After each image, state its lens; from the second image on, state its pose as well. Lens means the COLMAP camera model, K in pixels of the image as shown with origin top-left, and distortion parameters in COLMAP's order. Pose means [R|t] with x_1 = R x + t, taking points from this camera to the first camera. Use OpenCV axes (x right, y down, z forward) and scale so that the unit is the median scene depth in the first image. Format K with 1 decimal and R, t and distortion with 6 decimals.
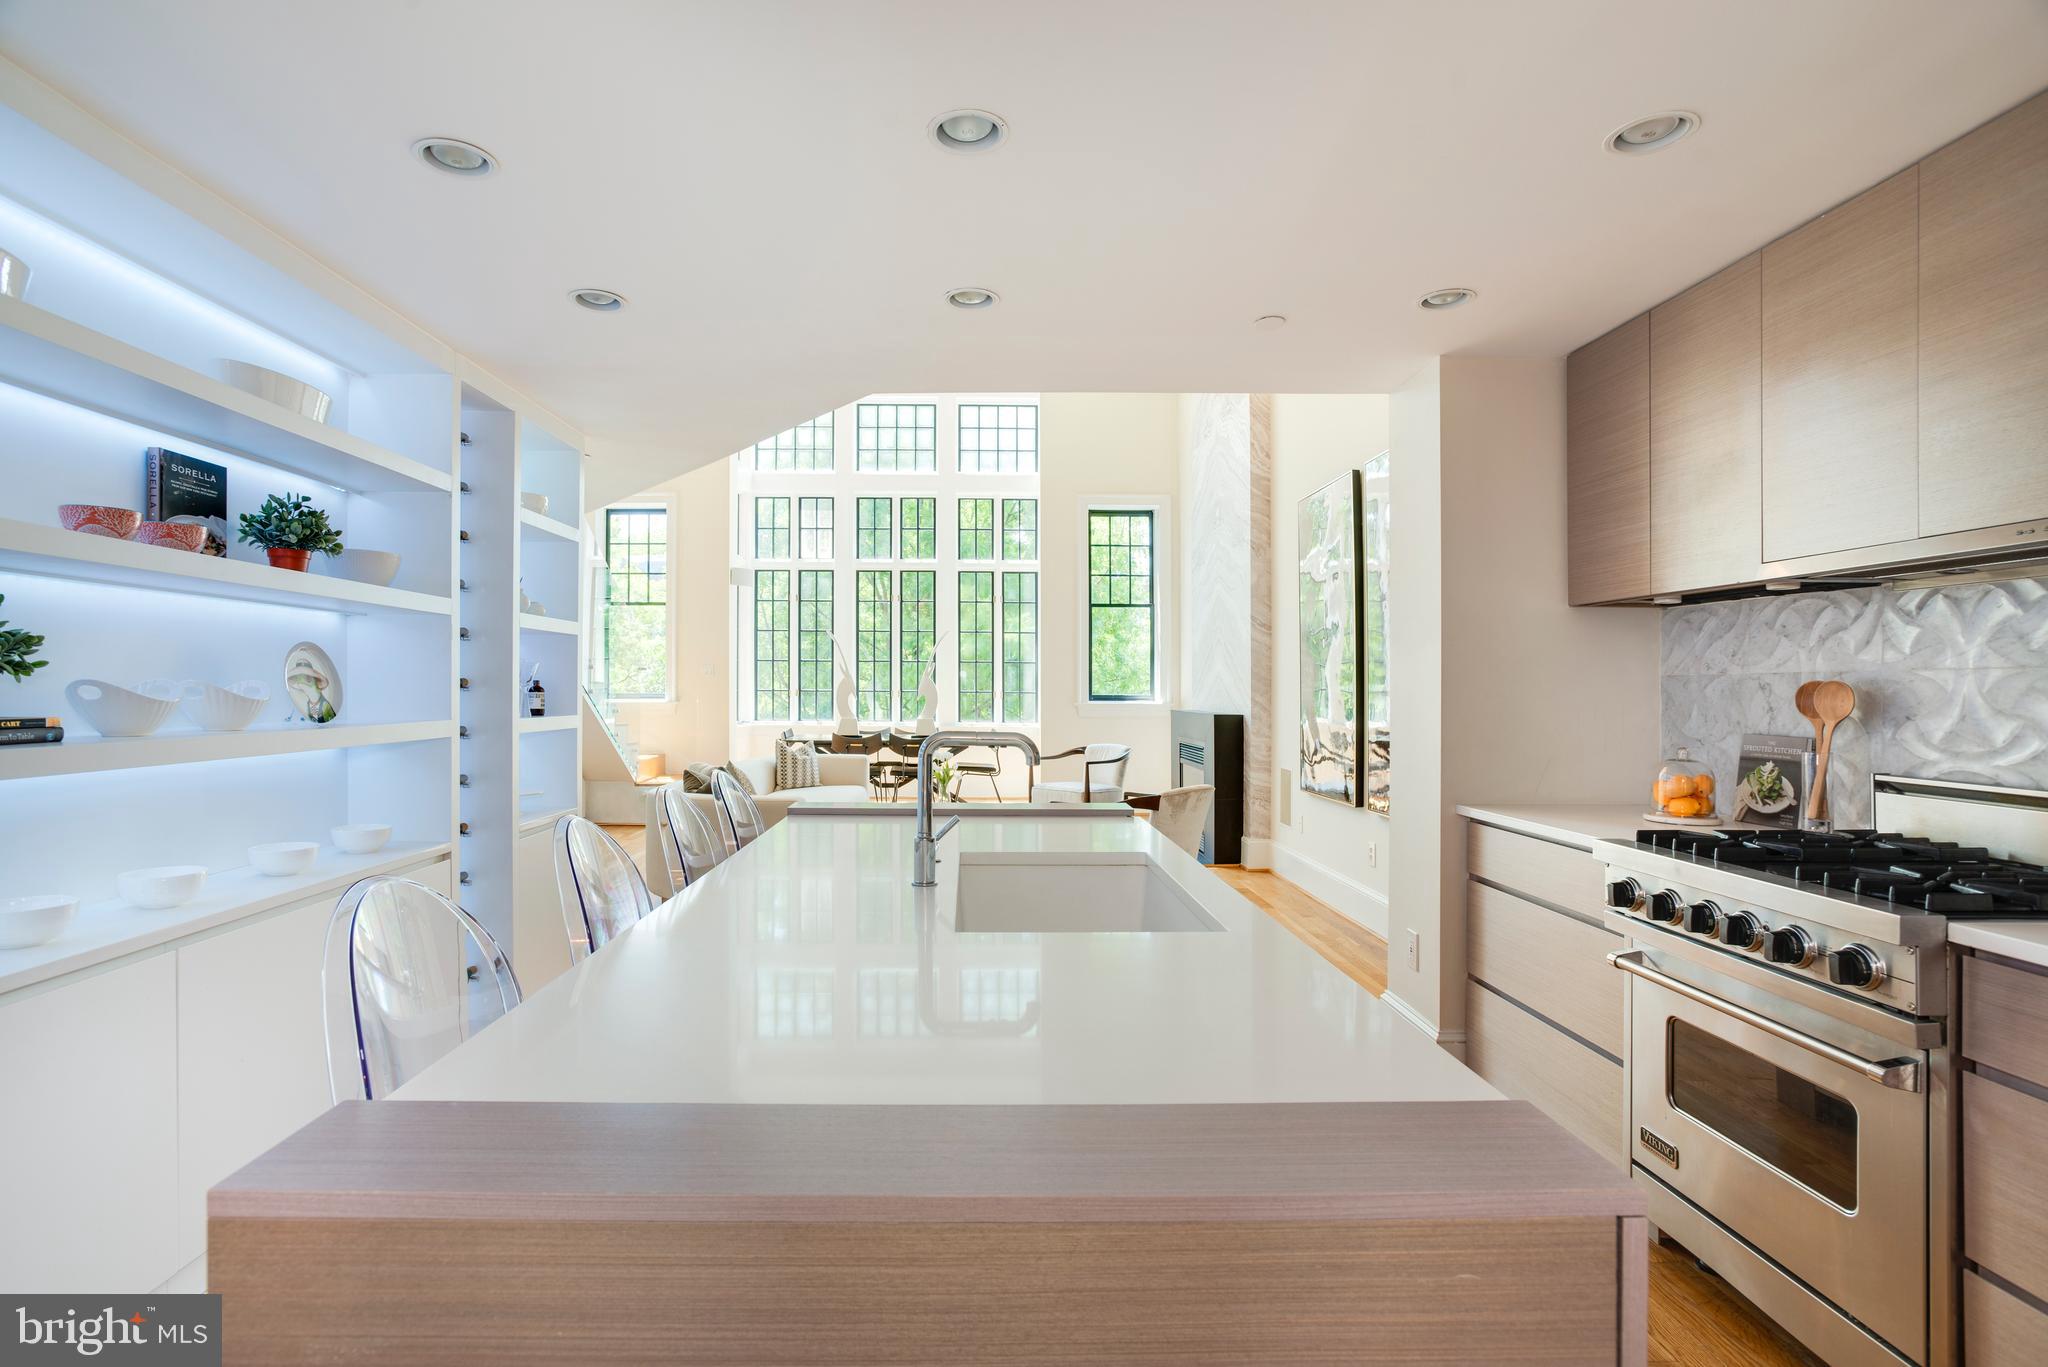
lens RADIAL K [[1010.3, 0, 1019.1], [0, 1010.3, 692.9], [0, 0, 1]] dist [-0.048775, 0.025631]
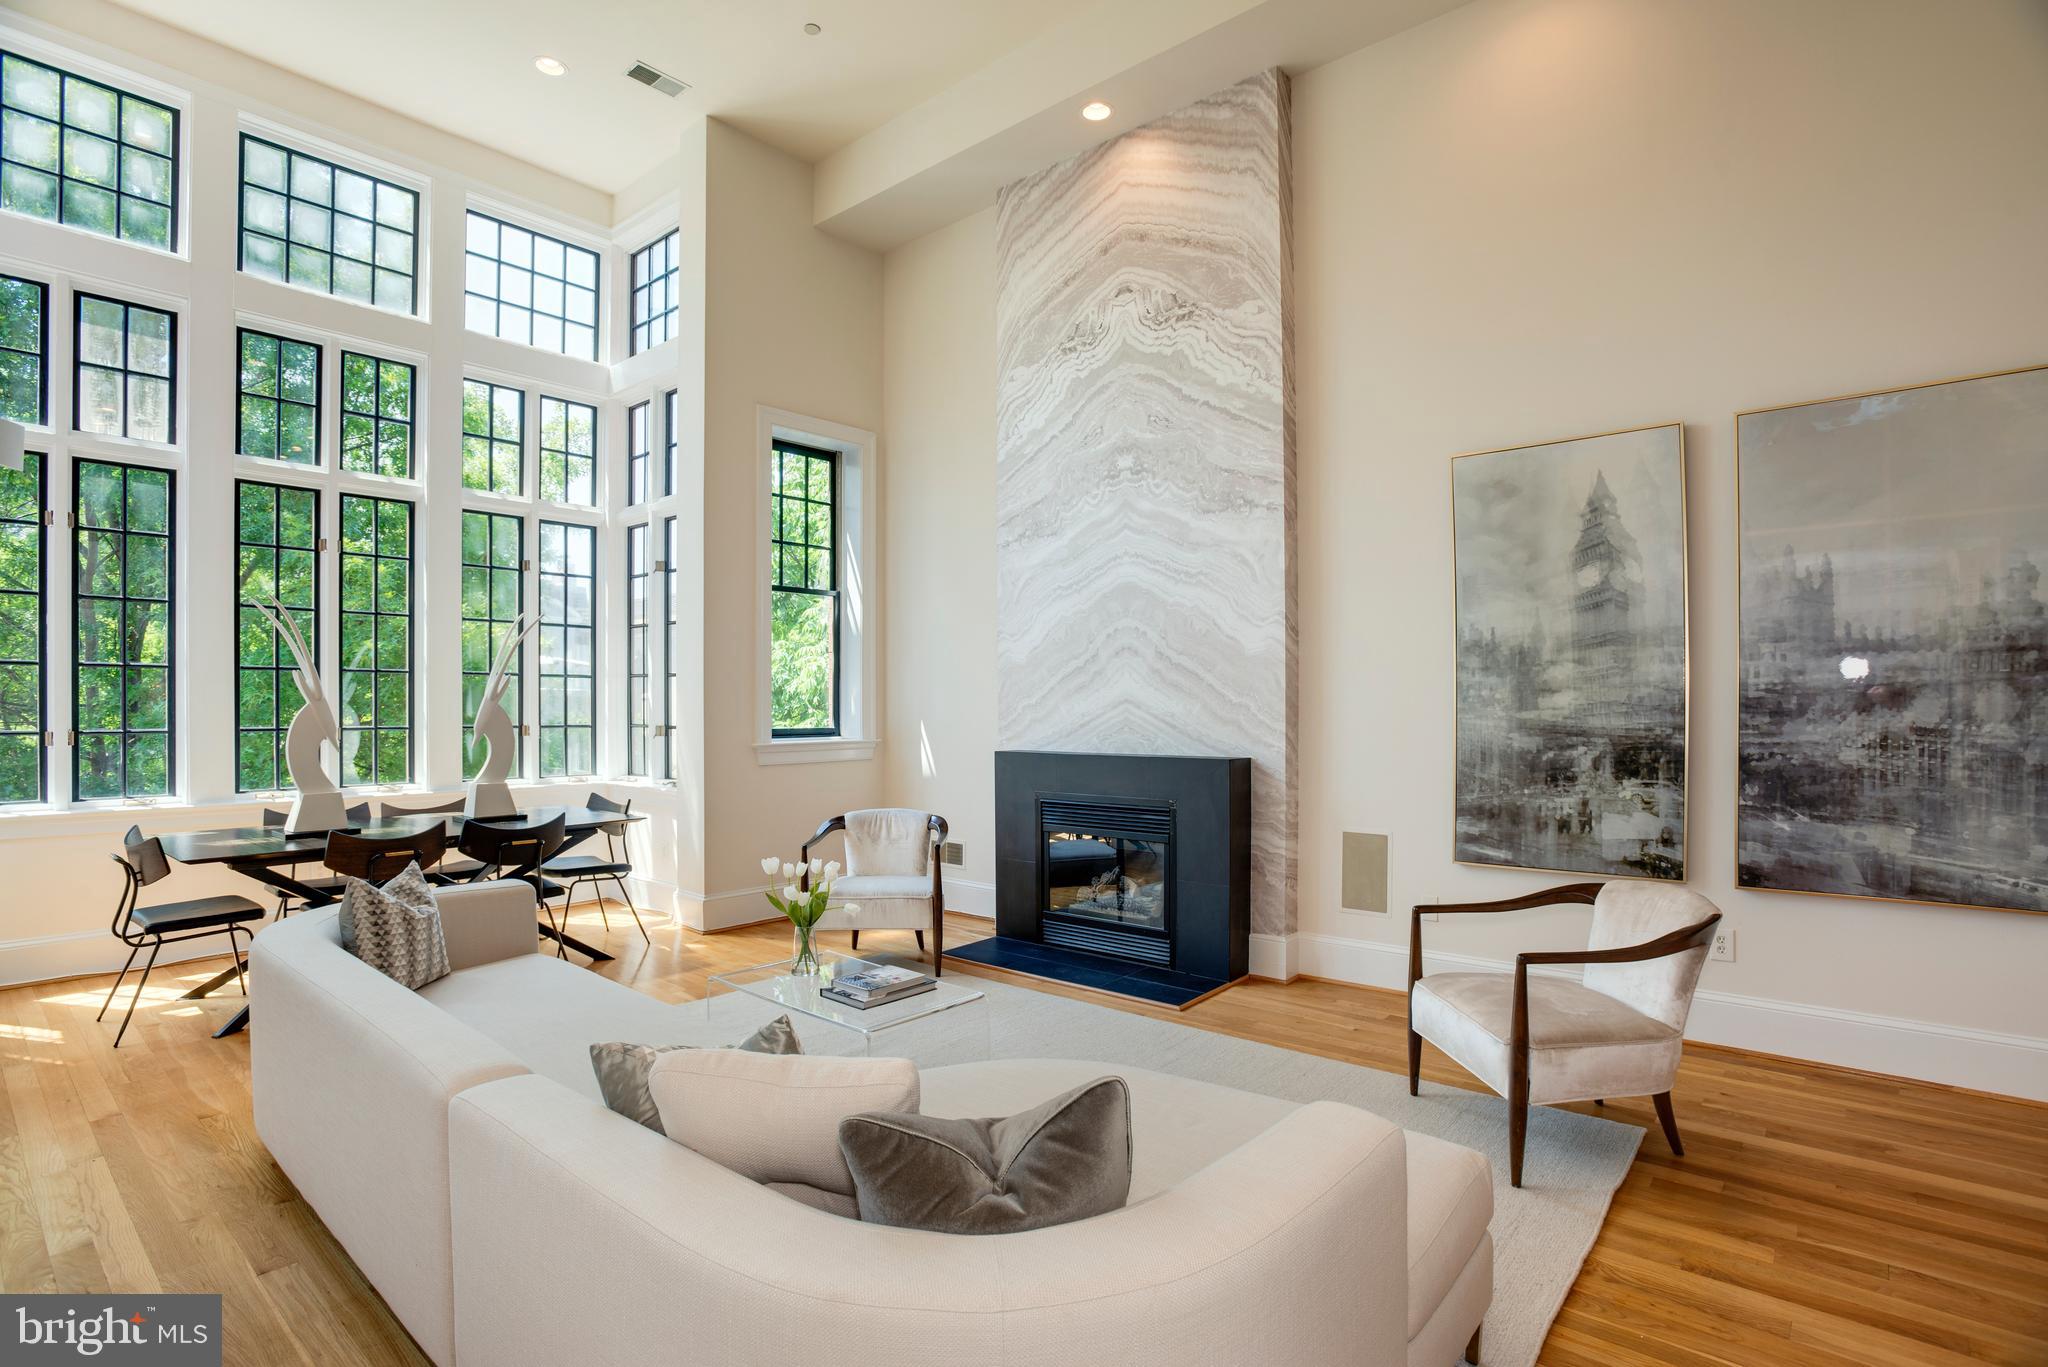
lens RADIAL K [[1010.3, 0, 1019.1], [0, 1010.3, 692.9], [0, 0, 1]] dist [-0.048775, 0.025631]
pose [[0.689561, 0.002181, 0.724224, -0.335752], [0.010969, 0.999849, -0.013456, -0.013115], [-0.724144, 0.017223, 0.689433, 0.563640]]
